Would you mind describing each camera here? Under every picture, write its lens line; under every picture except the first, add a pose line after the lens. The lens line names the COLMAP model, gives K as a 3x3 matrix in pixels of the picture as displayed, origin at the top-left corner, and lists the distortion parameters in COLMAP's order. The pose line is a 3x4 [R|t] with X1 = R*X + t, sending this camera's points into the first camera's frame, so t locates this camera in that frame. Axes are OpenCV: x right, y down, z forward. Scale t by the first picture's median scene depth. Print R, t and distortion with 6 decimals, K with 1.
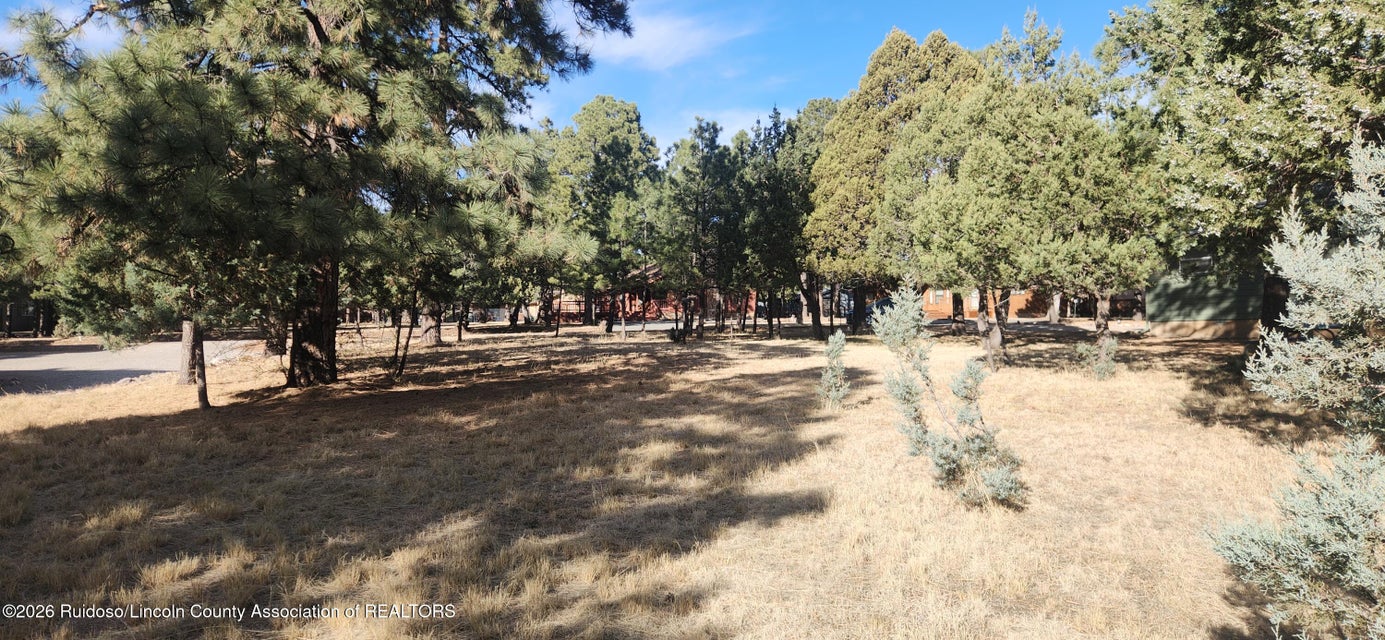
lens RADIAL K [[957.9, 0, 682.3], [0, 957.9, 314.8], [0, 0, 1]] dist [0.069264, -0.062959]
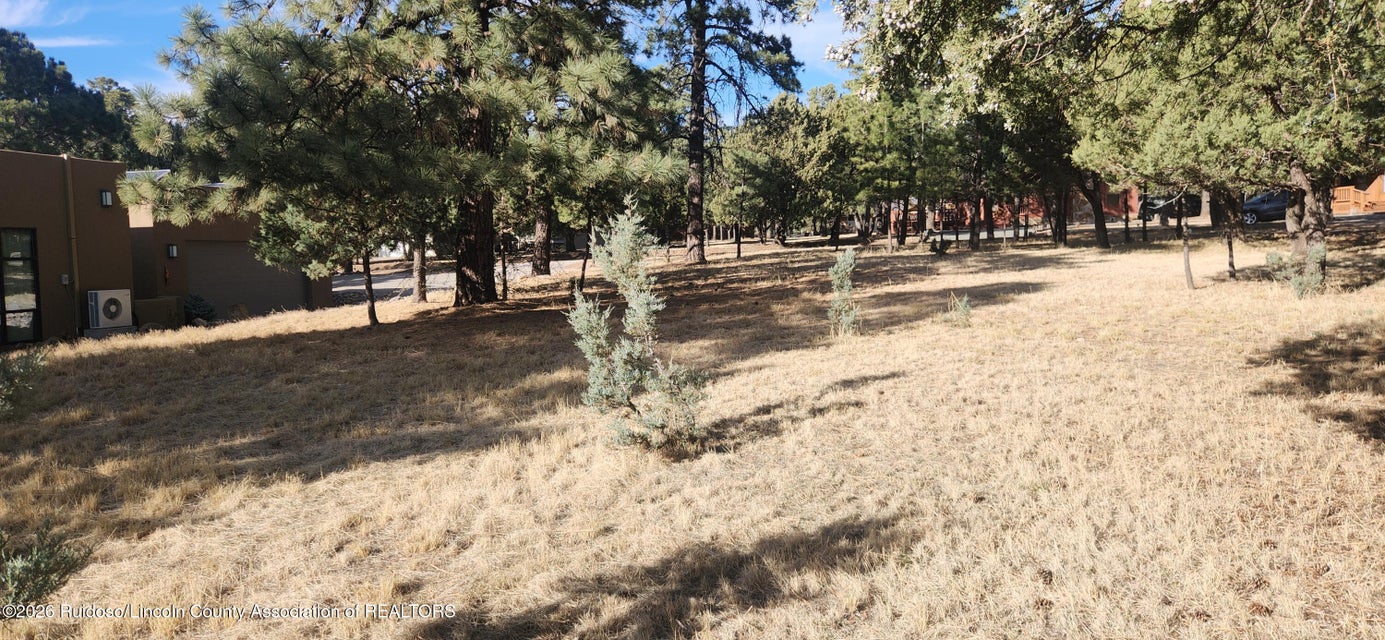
lens RADIAL K [[957.9, 0, 680.6], [0, 957.9, 307.7], [0, 0, 1]] dist [0.069264, -0.062959]
pose [[0.897566, 0.003315, -0.440868, 0.358660], [0.034844, 0.996310, 0.078431, -0.003559], [0.439501, -0.085759, 0.894139, 0.115497]]
